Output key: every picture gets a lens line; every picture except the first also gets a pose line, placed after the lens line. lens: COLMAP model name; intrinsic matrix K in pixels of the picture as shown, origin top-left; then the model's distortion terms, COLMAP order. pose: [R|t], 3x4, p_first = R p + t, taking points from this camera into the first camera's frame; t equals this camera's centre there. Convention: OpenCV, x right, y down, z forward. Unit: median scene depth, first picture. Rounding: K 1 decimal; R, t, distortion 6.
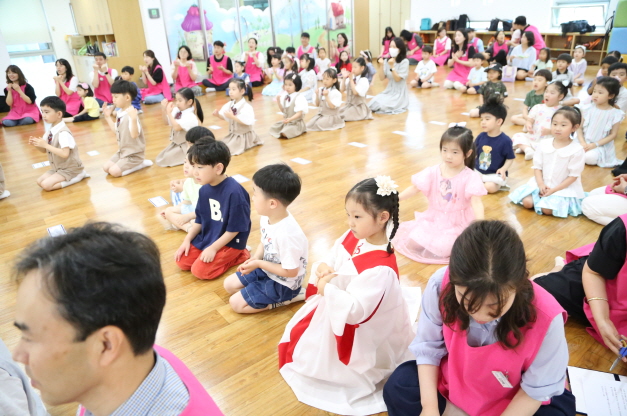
lens RADIAL K [[428.0, 0, 313.5], [0, 428.0, 208.0], [0, 0, 1]] dist [-0.133191, 0.081815]
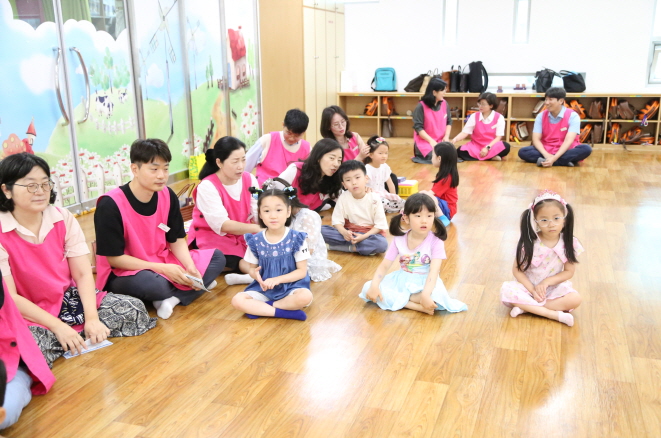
lens RADIAL K [[678.0, 0, 330.5], [0, 678.0, 219.0], [0, 0, 1]] dist [-0.001535, 0.135747]
pose [[0.839279, -0.088778, 0.536403, -0.311933], [0.197751, 0.968853, -0.149058, -0.205693], [-0.506463, 0.231175, 0.830694, 0.474502]]
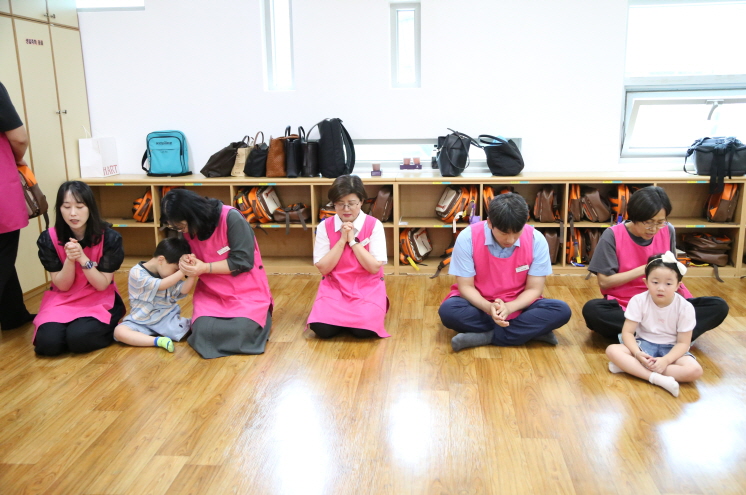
lens RADIAL K [[699.5, 0, 372.2], [0, 699.5, 257.5], [0, 0, 1]] dist [-0.027940, 0.093338]
pose [[0.690730, -0.124036, 0.712395, 0.032661], [0.282837, 0.953034, -0.108301, -0.360145], [-0.665504, 0.276298, 0.693372, 0.761092]]
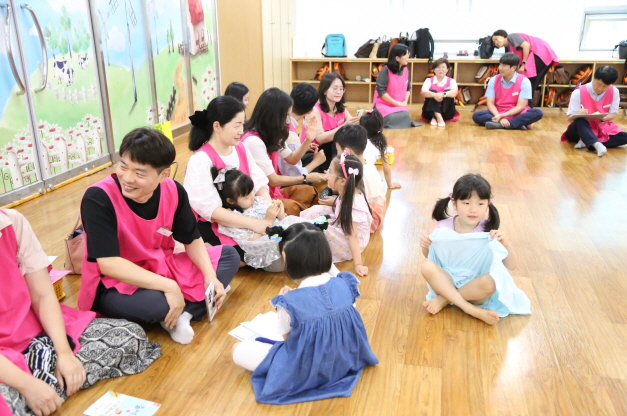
lens RADIAL K [[574.5, 0, 313.5], [0, 574.5, 208.0], [0, 0, 1]] dist [-0.028321, 0.107293]
pose [[0.777371, -0.146542, 0.611735, -0.290679], [0.230160, 0.971314, -0.059800, -0.252415], [-0.585424, 0.187284, 0.788799, 0.592292]]
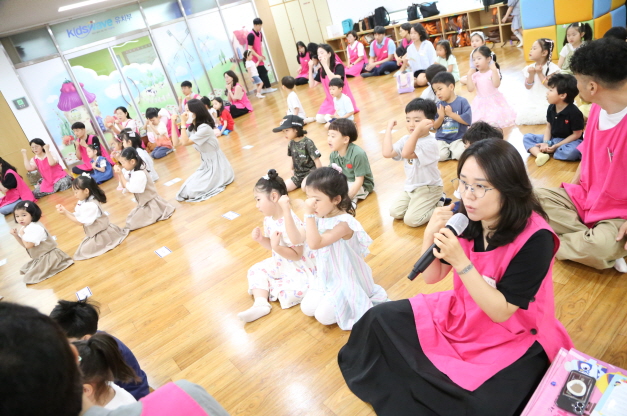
lens RADIAL K [[423.3, 0, 313.5], [0, 423.3, 208.0], [0, 0, 1]] dist [-0.131091, 0.074800]
pose [[0.974539, -0.196713, -0.107602, 0.271831], [0.197157, 0.980350, -0.006598, -0.095278], [0.106786, -0.014785, 0.994172, 0.152360]]
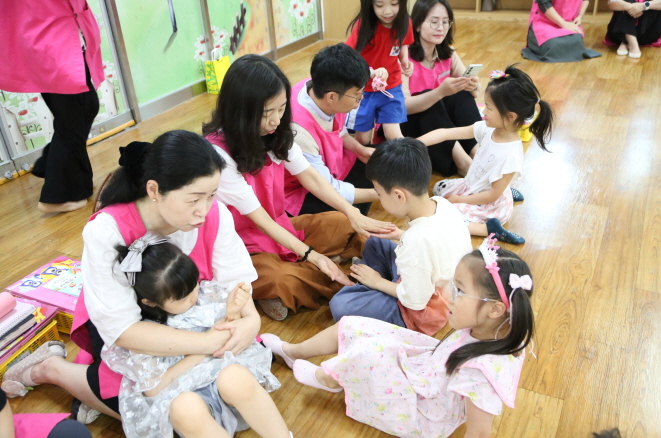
lens RADIAL K [[605.6, 0, 330.5], [0, 605.6, 219.0], [0, 0, 1]] dist [-0.028321, 0.107293]
pose [[0.912013, -0.188758, 0.364148, -0.143294], [0.175546, 0.982024, 0.069379, -0.307770], [-0.370698, 0.000651, 0.928753, 0.675761]]
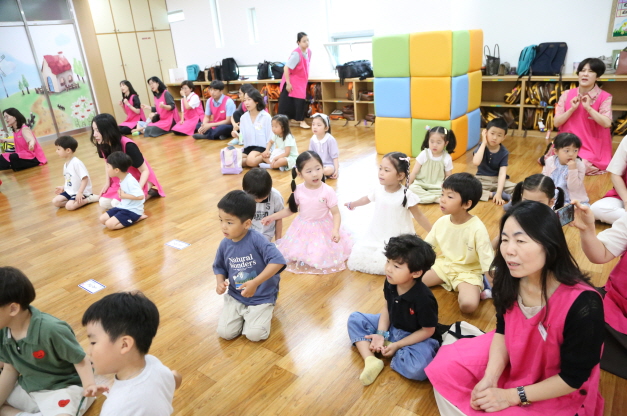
lens RADIAL K [[428.0, 0, 313.5], [0, 428.0, 208.0], [0, 0, 1]] dist [-0.133191, 0.081815]
pose [[0.968530, -0.118262, 0.219006, 0.356377], [0.132576, 0.989818, -0.051805, -0.165589], [-0.210650, 0.079210, 0.974347, 0.295003]]
